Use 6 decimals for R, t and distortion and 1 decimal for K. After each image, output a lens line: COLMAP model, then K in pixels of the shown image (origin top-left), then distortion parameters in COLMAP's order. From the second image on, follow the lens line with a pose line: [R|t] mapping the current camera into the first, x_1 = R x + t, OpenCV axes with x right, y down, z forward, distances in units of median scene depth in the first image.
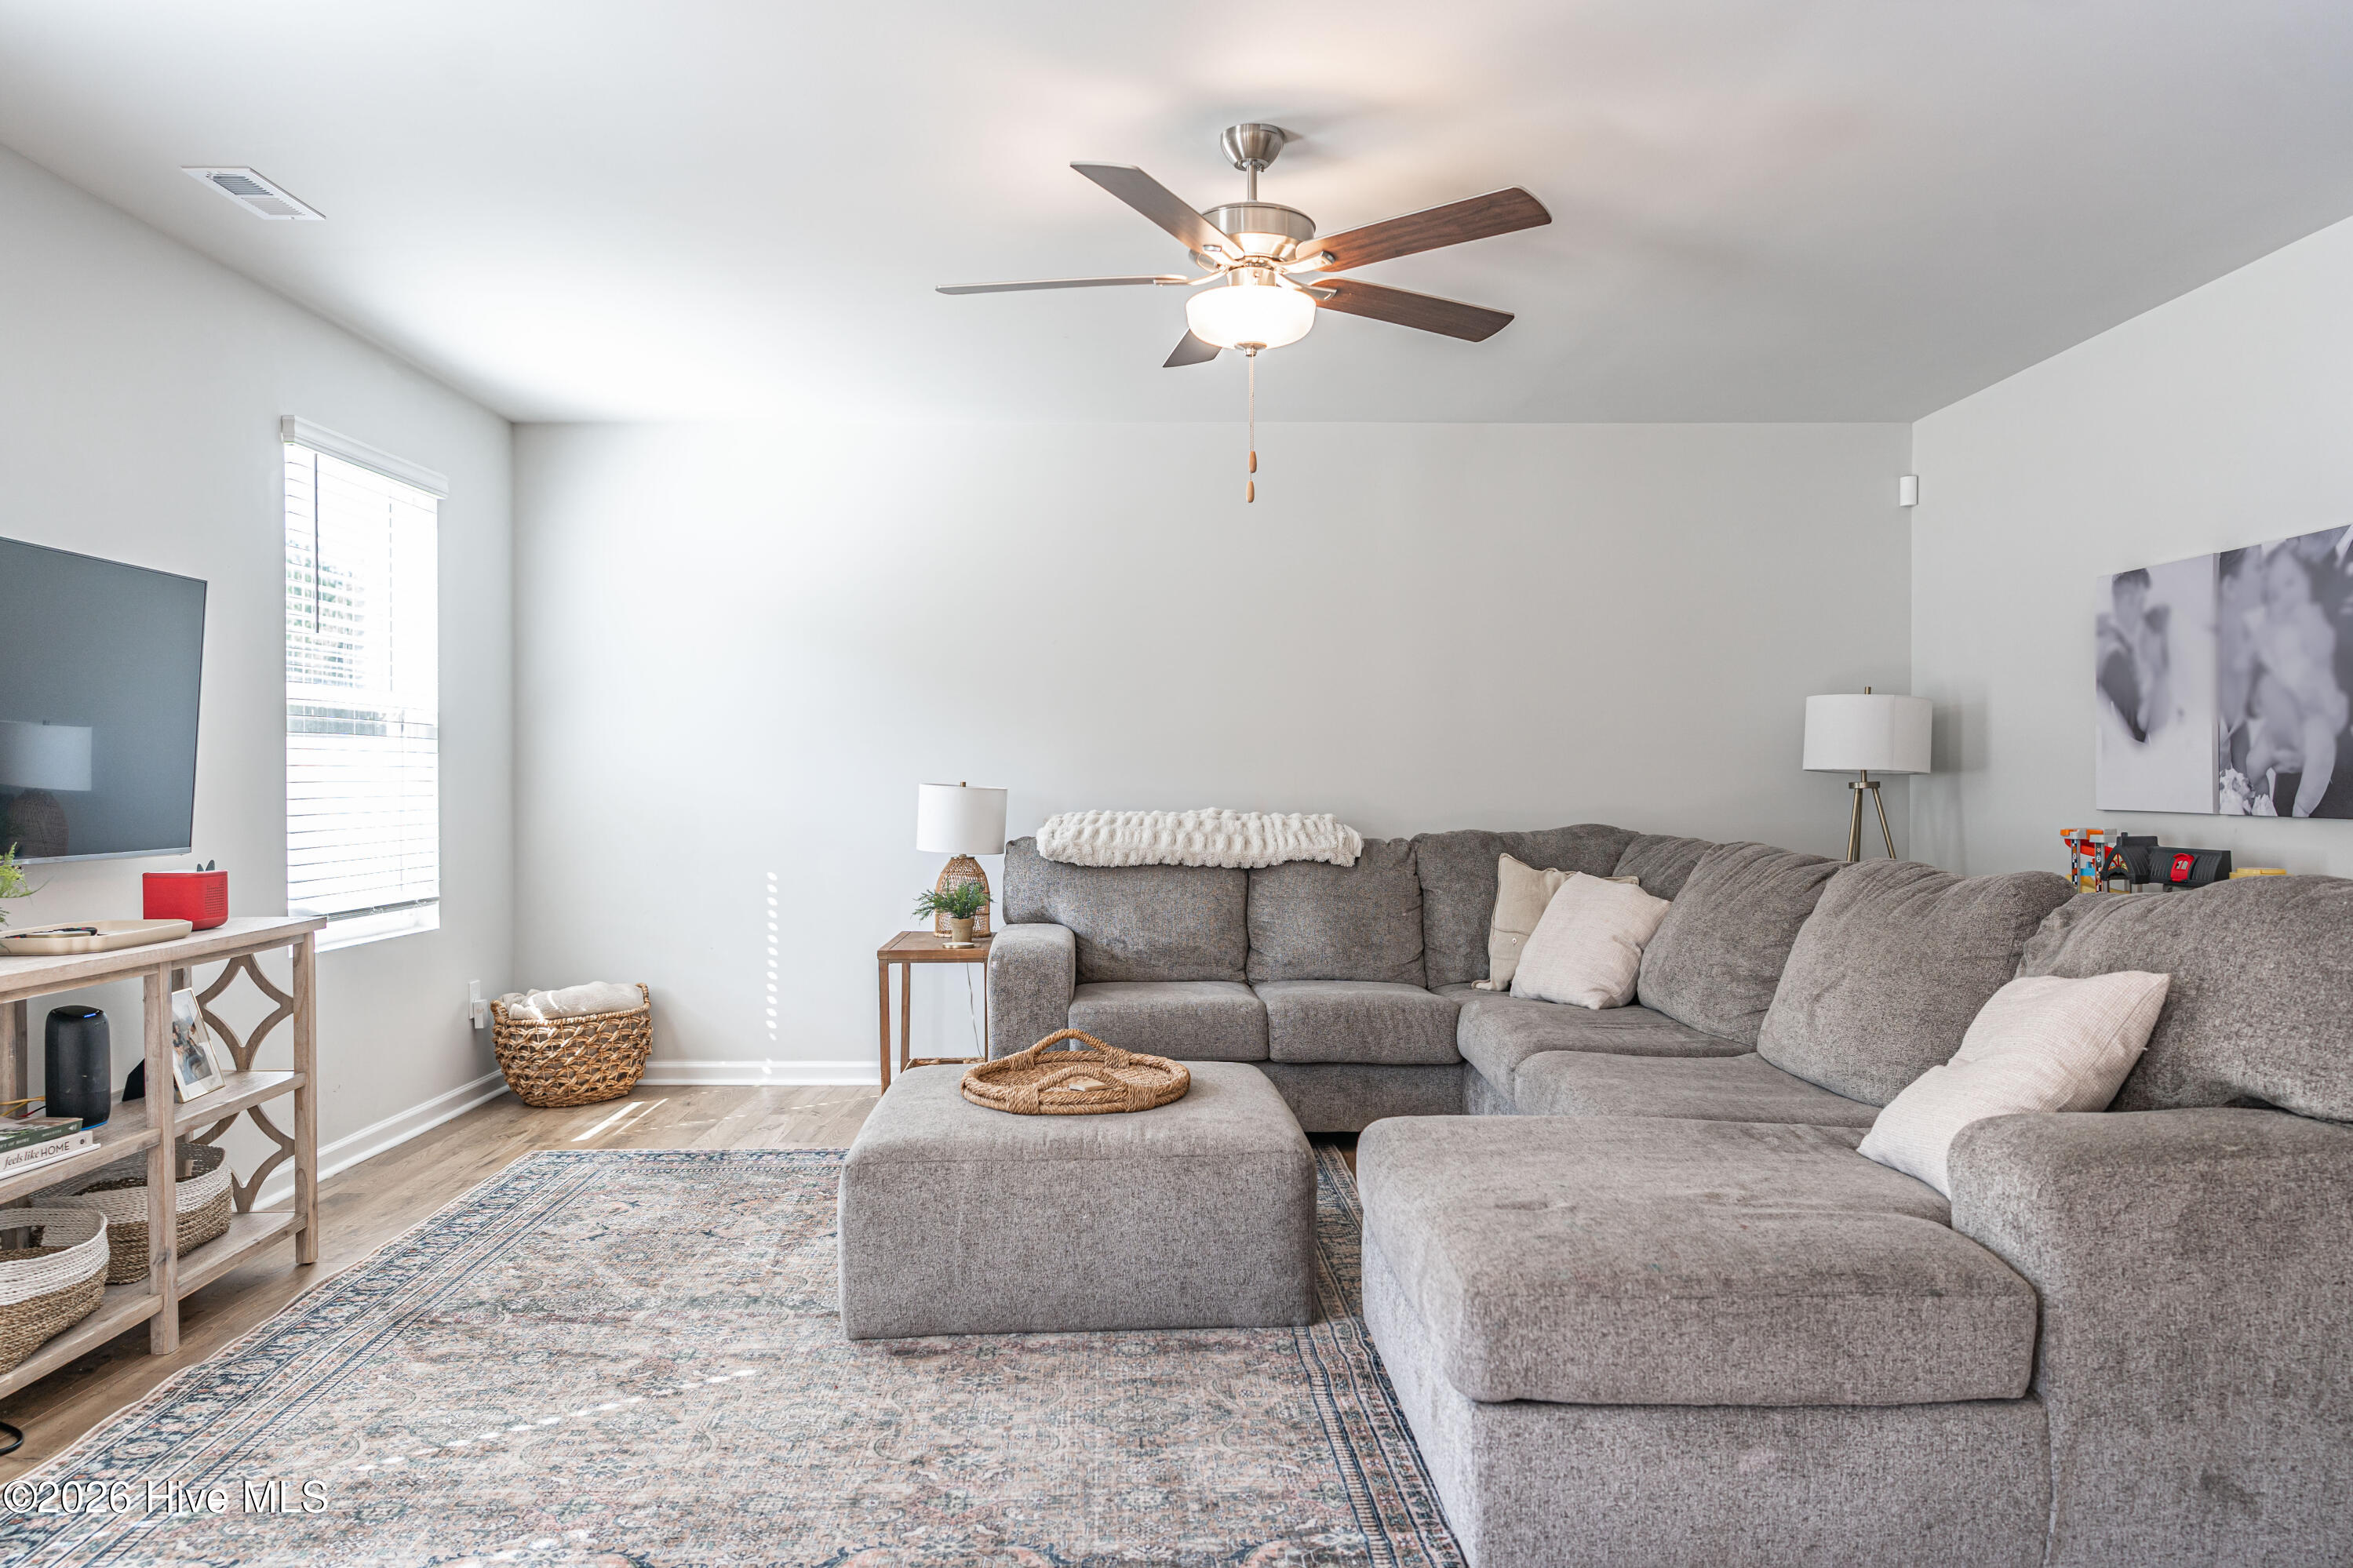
lens RADIAL K [[1574.7, 0, 1158.8], [0, 1574.7, 791.0], [0, 0, 1]] dist [-0.008891, 0.013169]
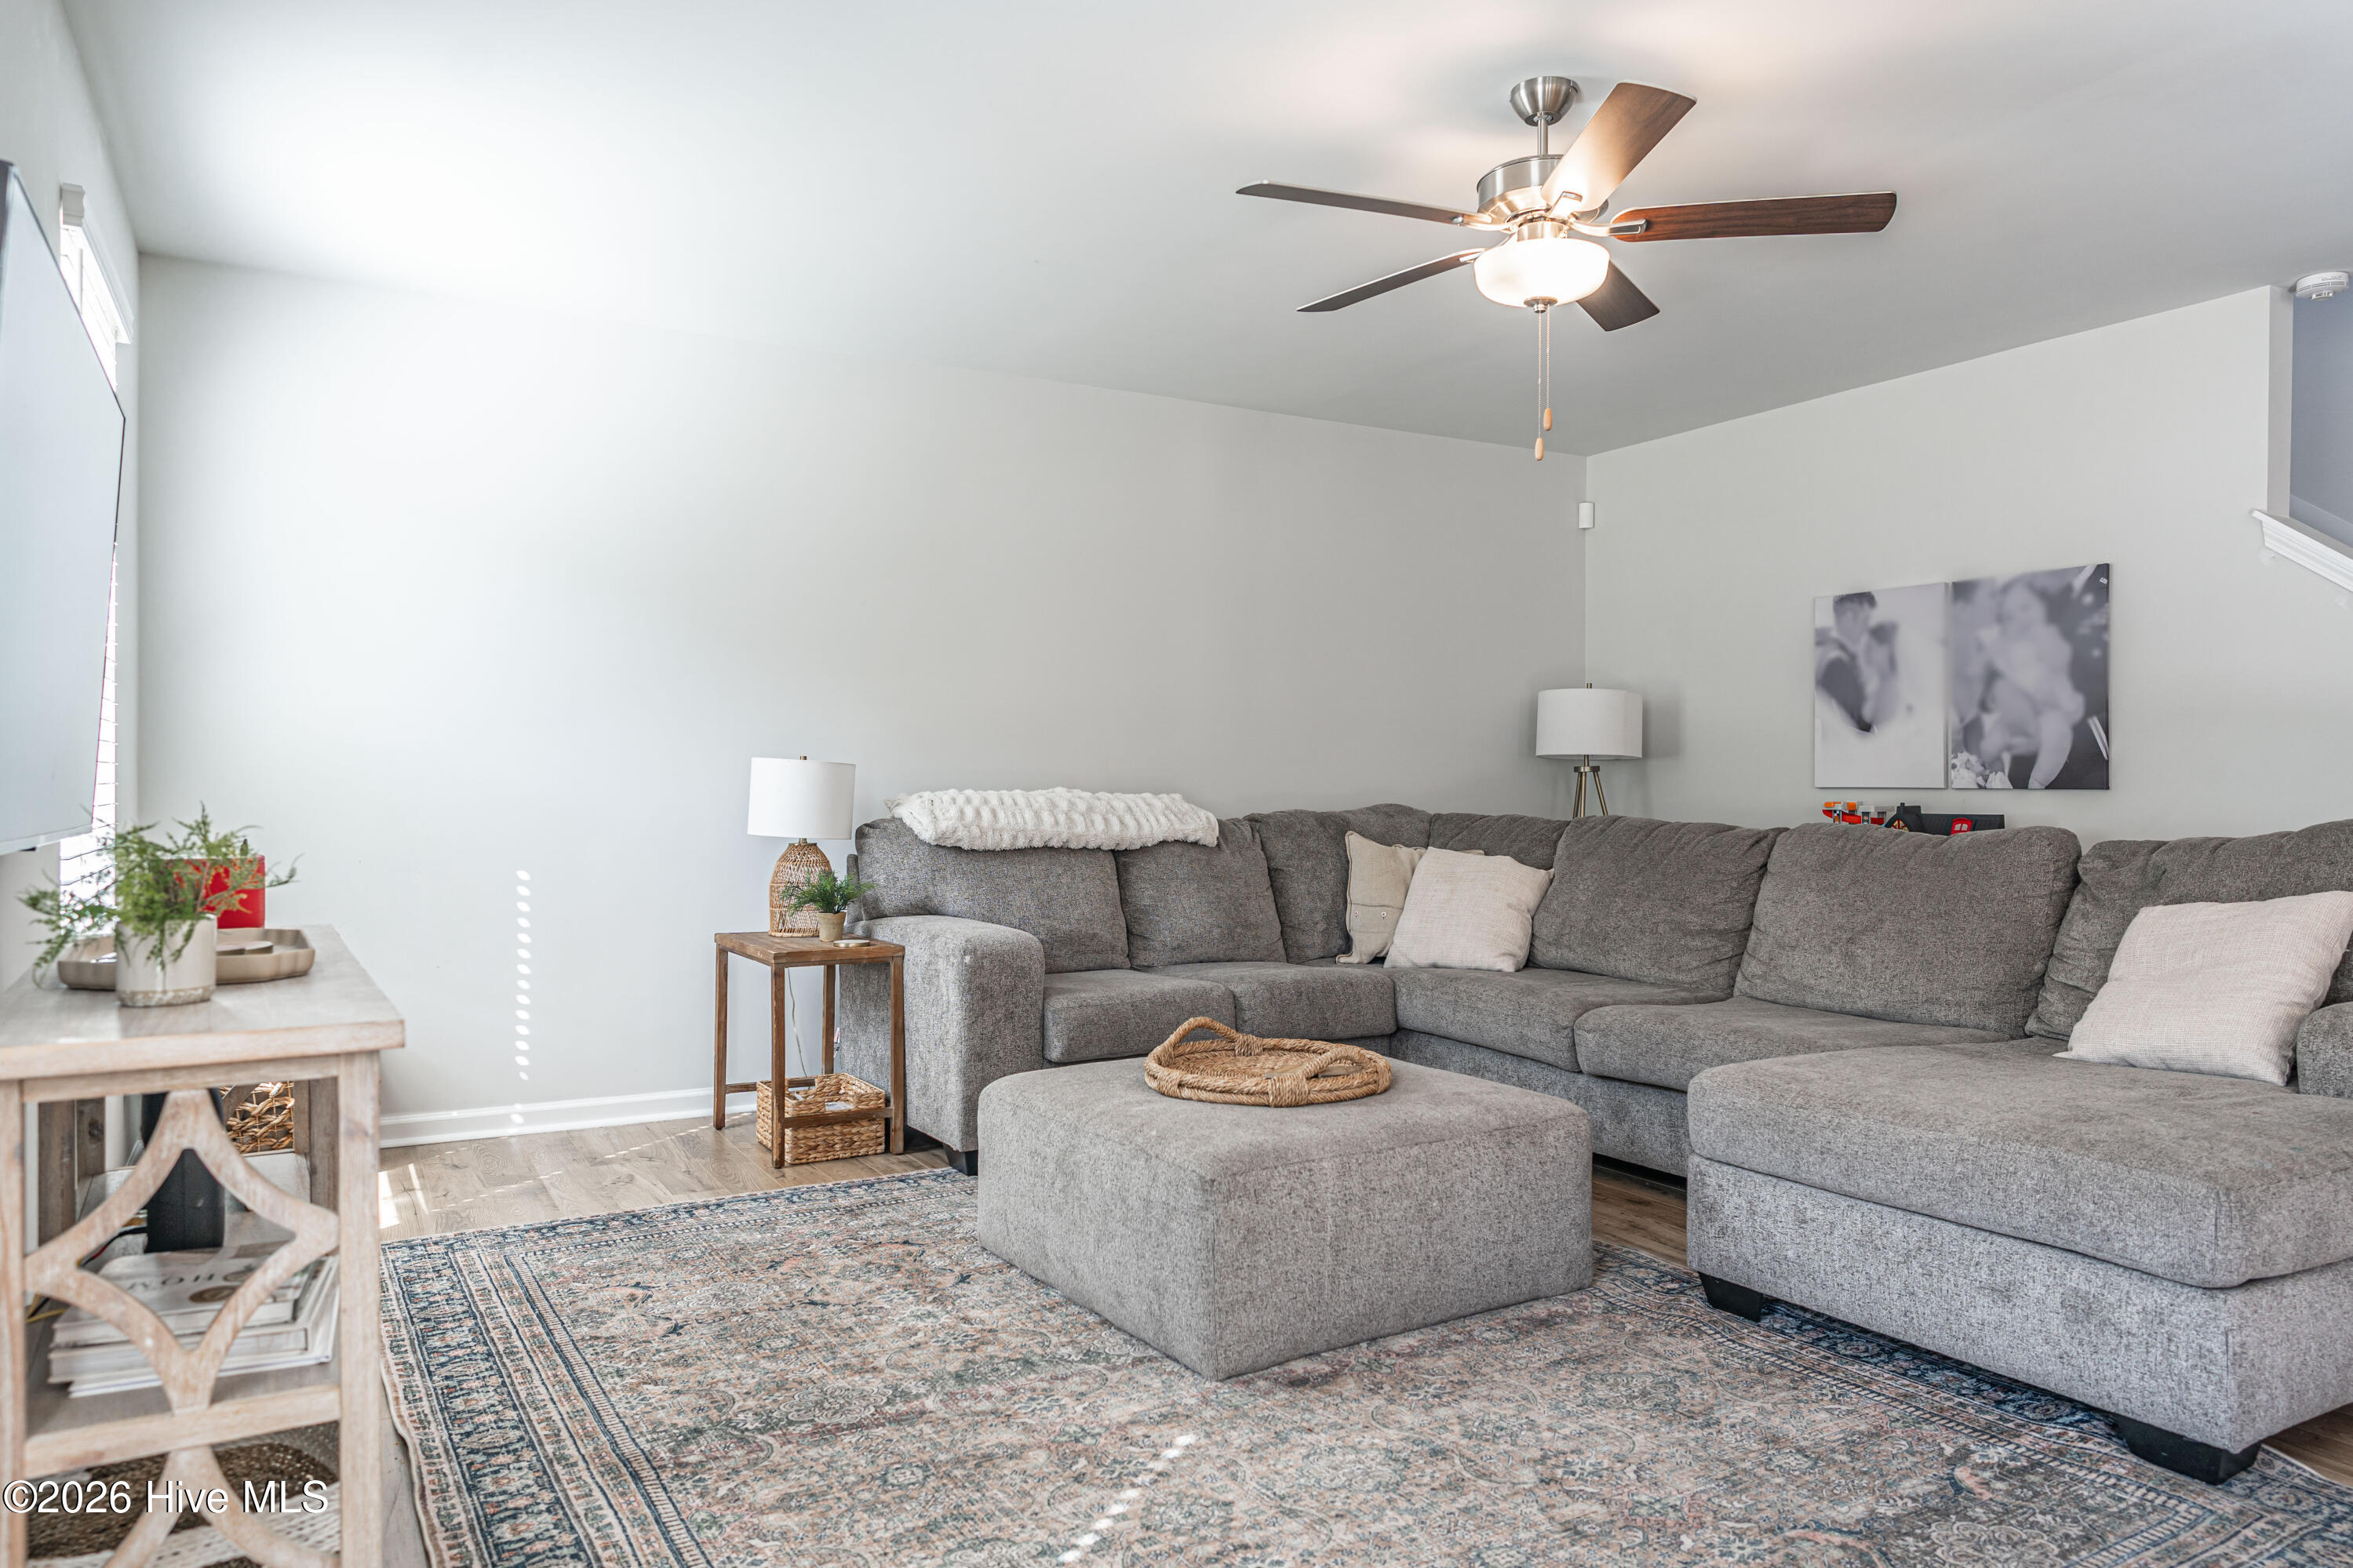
lens RADIAL K [[1574.7, 0, 1180.3], [0, 1574.7, 787.2], [0, 0, 1]] dist [-0.008891, 0.013169]
pose [[0.872590, 0.003278, 0.488443, -0.484720], [-0.000289, 0.999981, -0.006194, 0.021848], [-0.488454, 0.005264, 0.872574, 0.195608]]
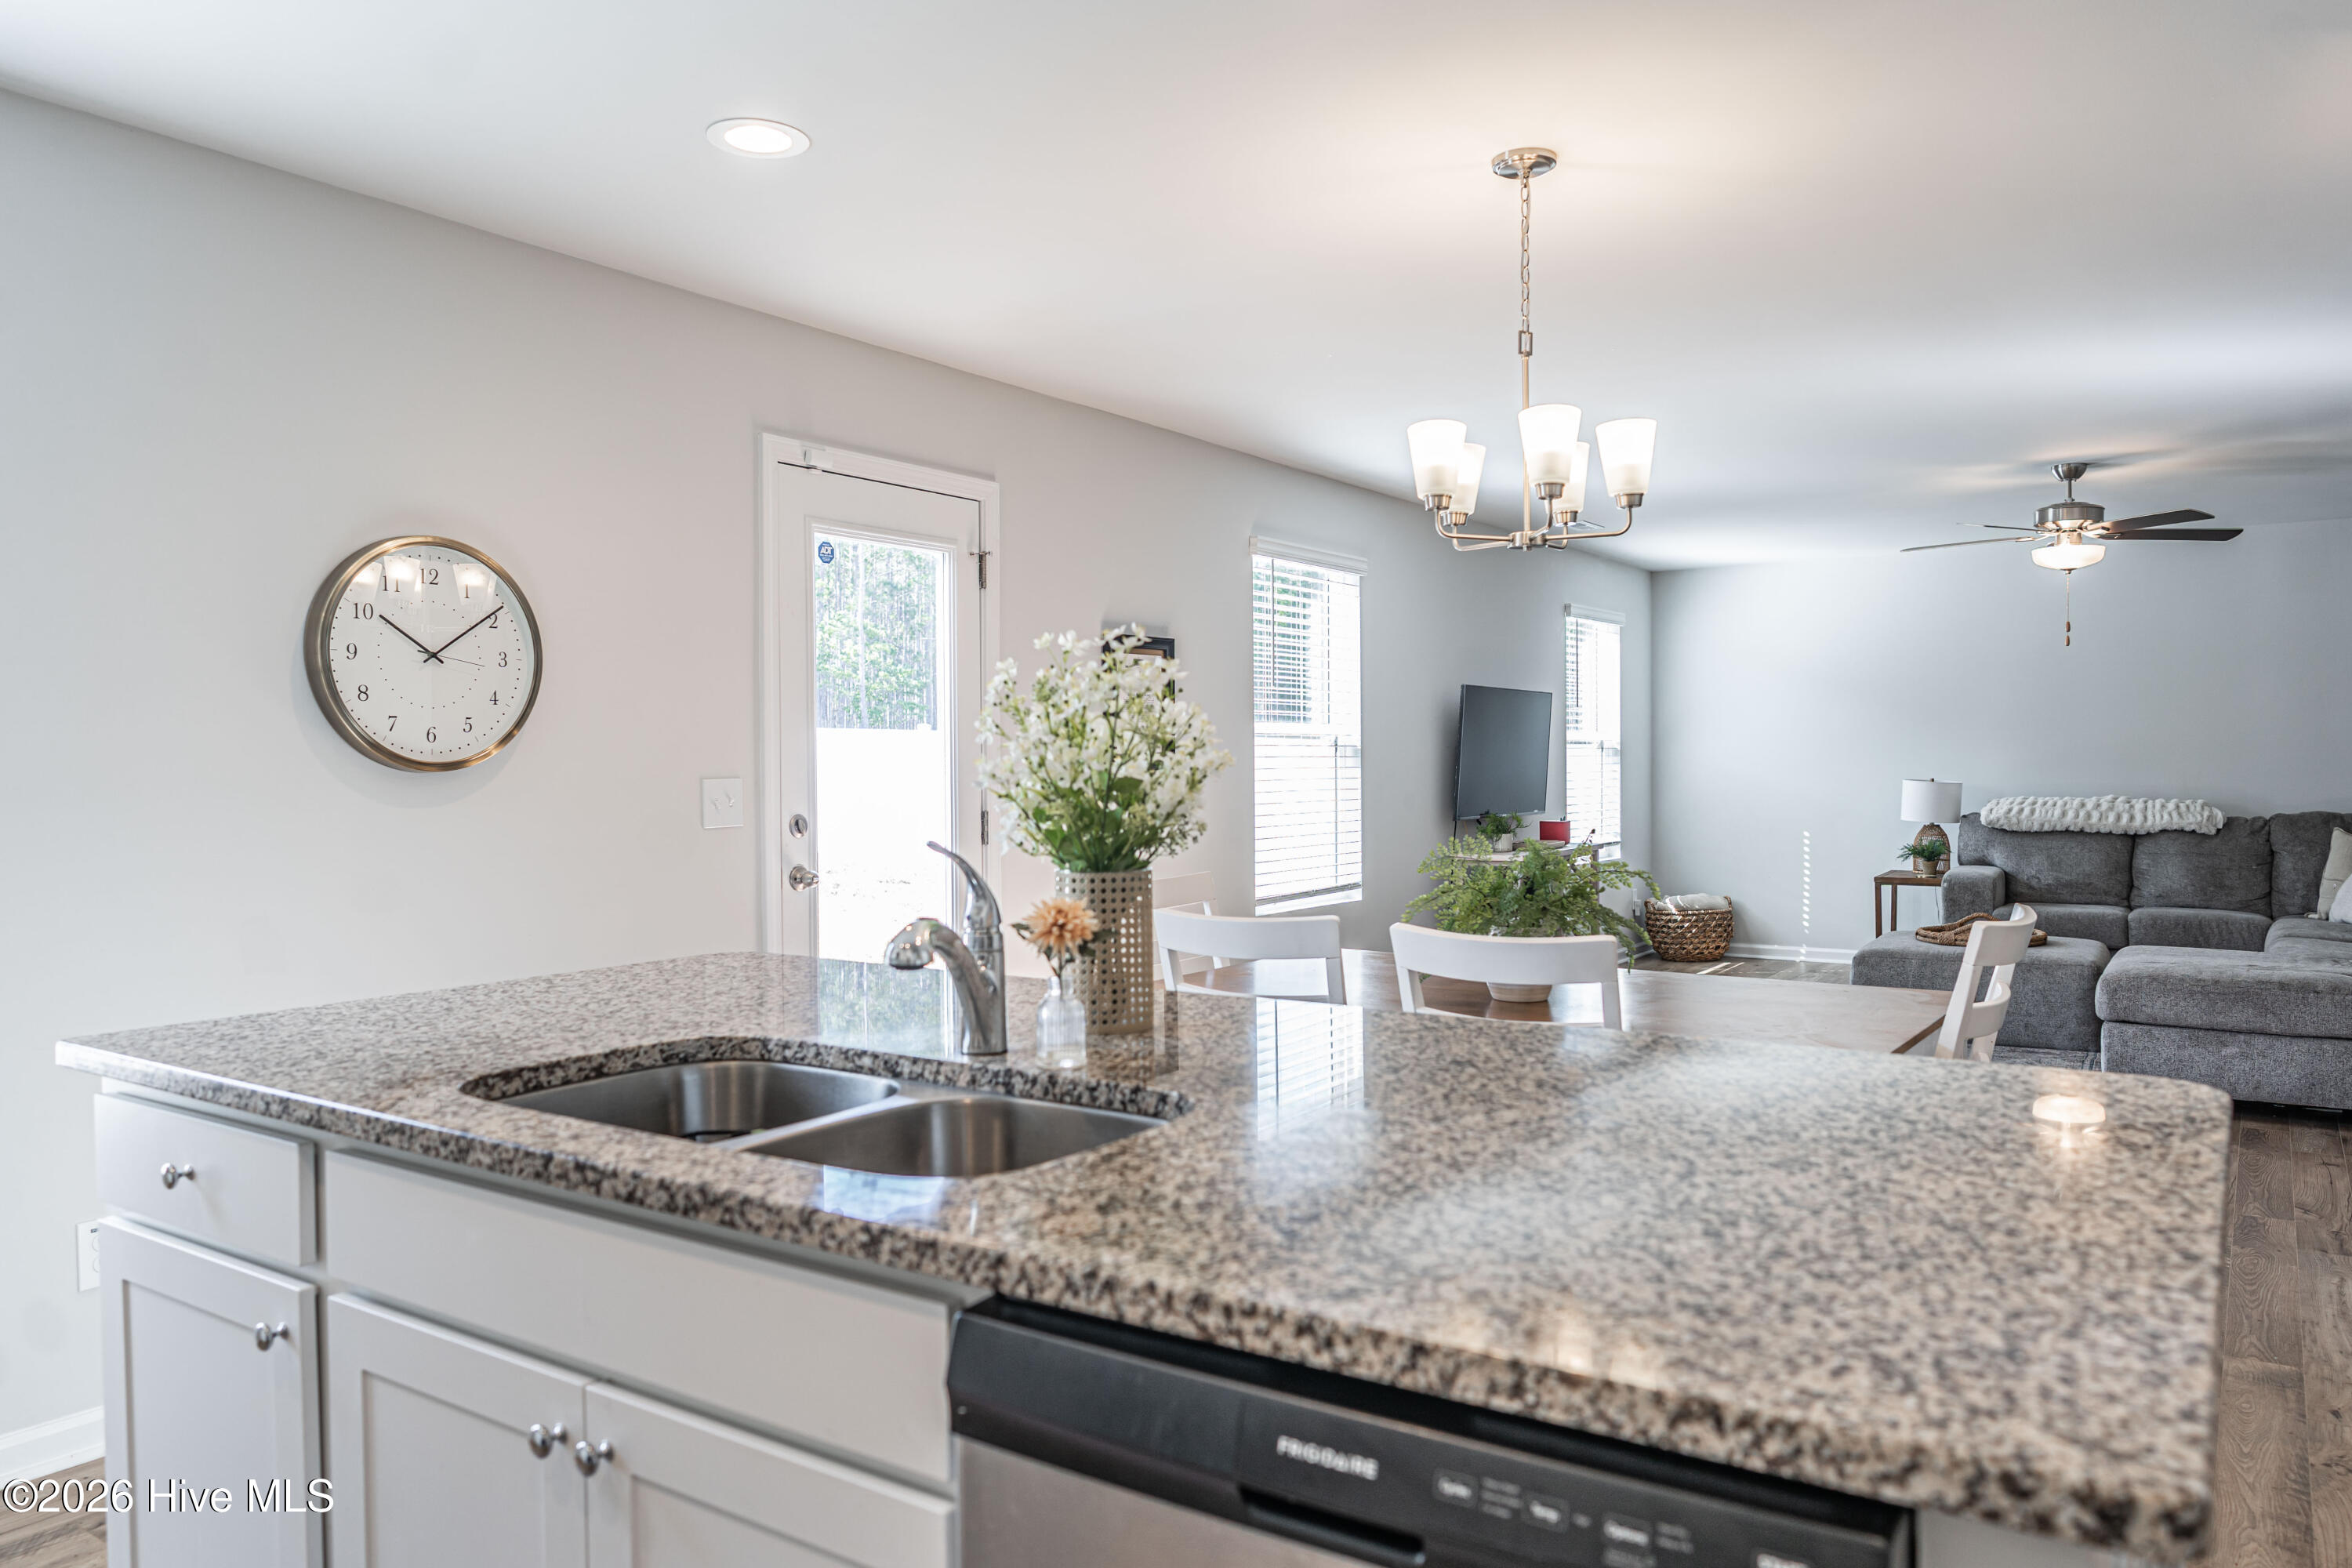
lens RADIAL K [[1574.2, 0, 1181.7], [0, 1574.2, 798.8], [0, 0, 1]] dist [-0.008891, 0.013169]
pose [[0.824403, 0.006908, -0.565961, 0.205057], [0.002528, 0.999871, 0.015886, -0.016406], [0.565998, -0.014527, 0.824279, -1.022976]]
